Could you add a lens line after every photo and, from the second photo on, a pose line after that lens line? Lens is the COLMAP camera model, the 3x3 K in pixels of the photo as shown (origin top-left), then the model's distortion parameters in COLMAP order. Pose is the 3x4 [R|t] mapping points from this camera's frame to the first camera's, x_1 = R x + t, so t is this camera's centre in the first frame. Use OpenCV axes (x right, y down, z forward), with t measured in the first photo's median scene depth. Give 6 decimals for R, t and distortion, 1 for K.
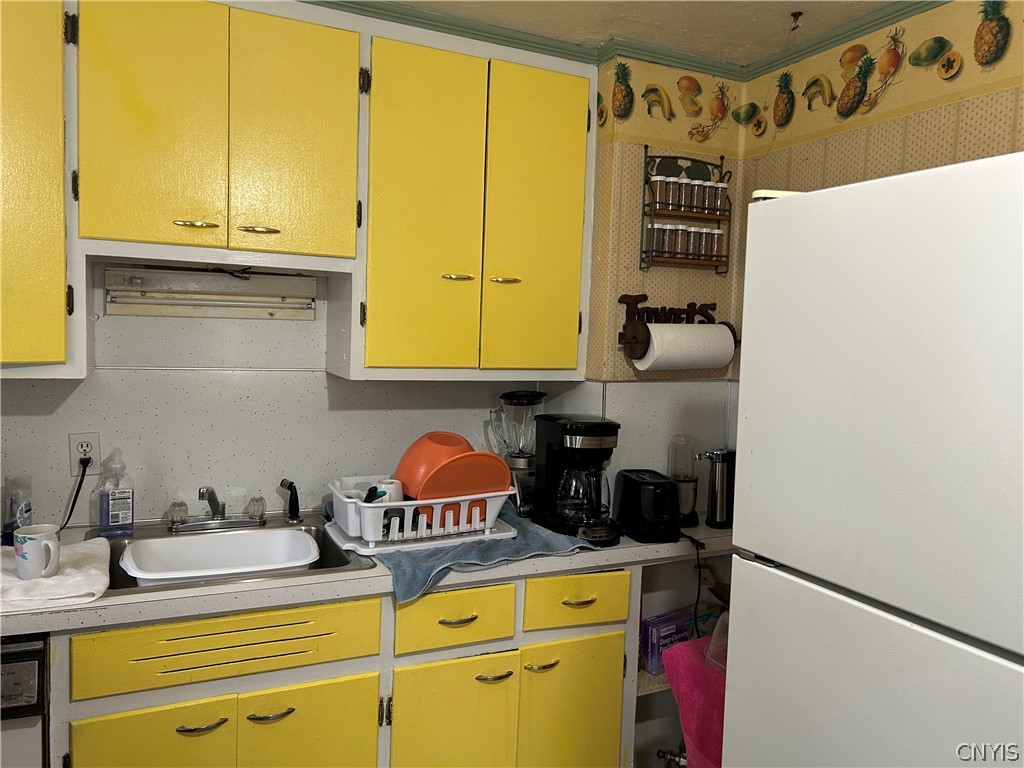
lens RADIAL K [[765.8, 0, 511.2], [0, 765.8, 373.3], [0, 0, 1]] dist [0.052694, -0.062538]
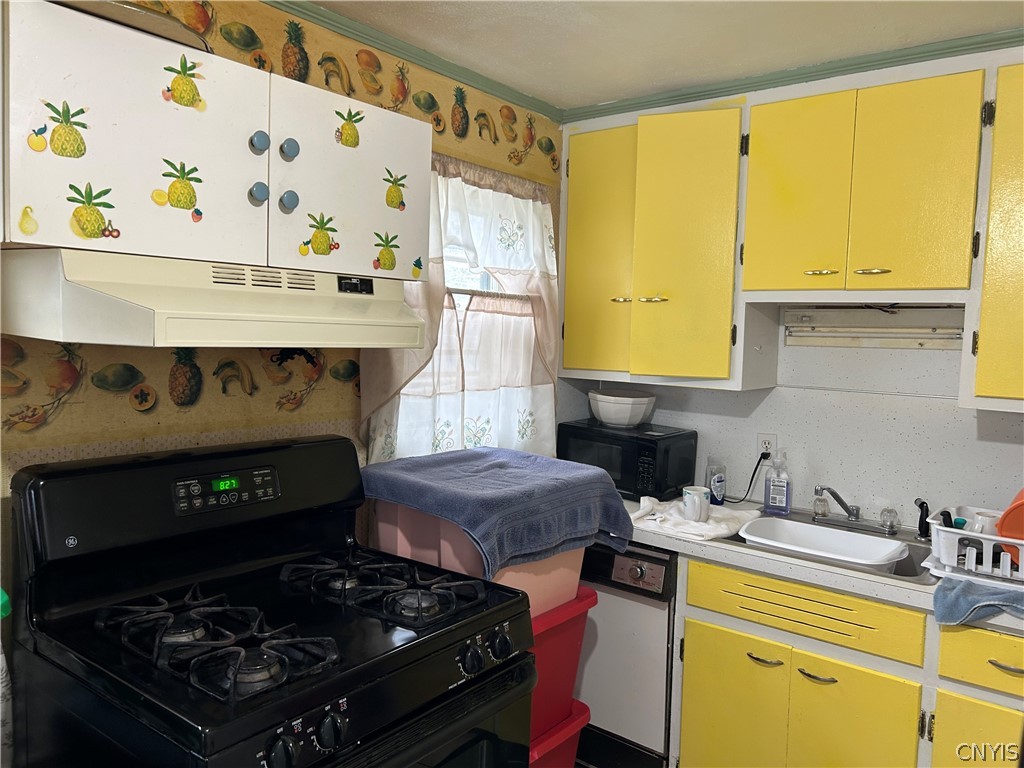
lens RADIAL K [[765.8, 0, 511.2], [0, 765.8, 373.3], [0, 0, 1]] dist [0.052694, -0.062538]
pose [[0.436642, 0.028910, -0.899171, 0.486080], [-0.067405, 0.997725, -0.000653, 0.003852], [0.897107, 0.060894, 0.437597, 0.015321]]
